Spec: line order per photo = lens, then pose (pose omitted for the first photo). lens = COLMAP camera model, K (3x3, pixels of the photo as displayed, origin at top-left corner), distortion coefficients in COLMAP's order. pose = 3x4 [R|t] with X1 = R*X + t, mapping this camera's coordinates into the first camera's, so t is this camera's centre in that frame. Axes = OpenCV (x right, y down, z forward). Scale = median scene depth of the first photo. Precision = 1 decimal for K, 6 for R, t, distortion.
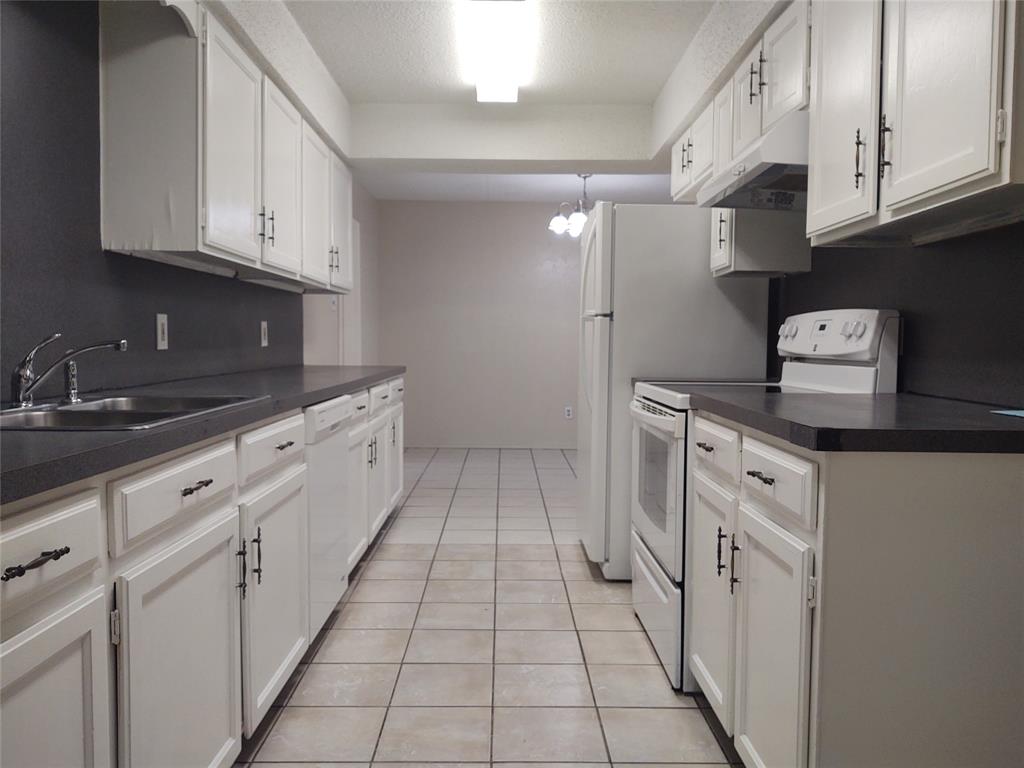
lens RADIAL K [[772.4, 0, 506.5], [0, 772.4, 385.2], [0, 0, 1]] dist [0.029848, -0.044757]
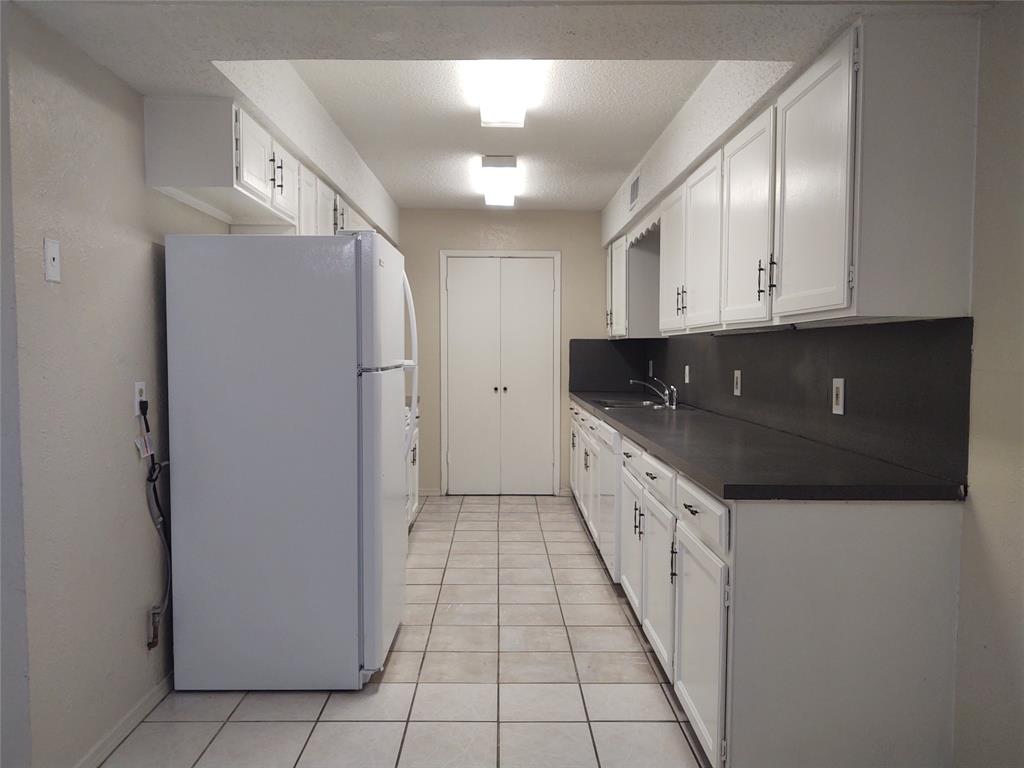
lens RADIAL K [[772.4, 0, 513.0], [0, 772.4, 383.9], [0, 0, 1]] dist [0.029848, -0.044757]
pose [[-0.999868, -0.011438, -0.011578, -0.019246], [-0.012520, 0.995086, 0.098220, -0.183294], [0.010397, 0.098351, -0.995097, 2.204938]]
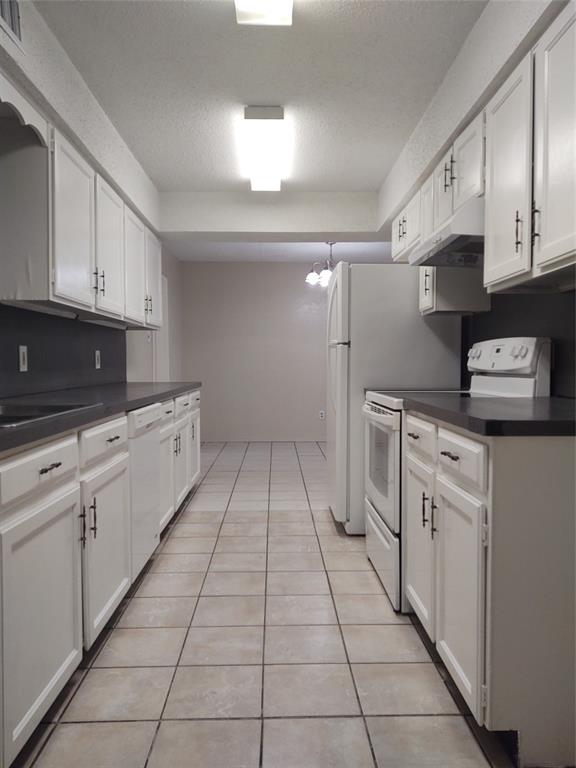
lens RADIAL K [[579.3, 0, 291.1], [0, 579.3, 385.9], [0, 0, 1]] dist [0.029848, -0.044757]
pose [[0.999759, -0.011594, 0.018668, 0.012571], [0.011956, 0.999740, -0.019398, 0.005212], [-0.018439, 0.019616, 0.999638, -0.041860]]
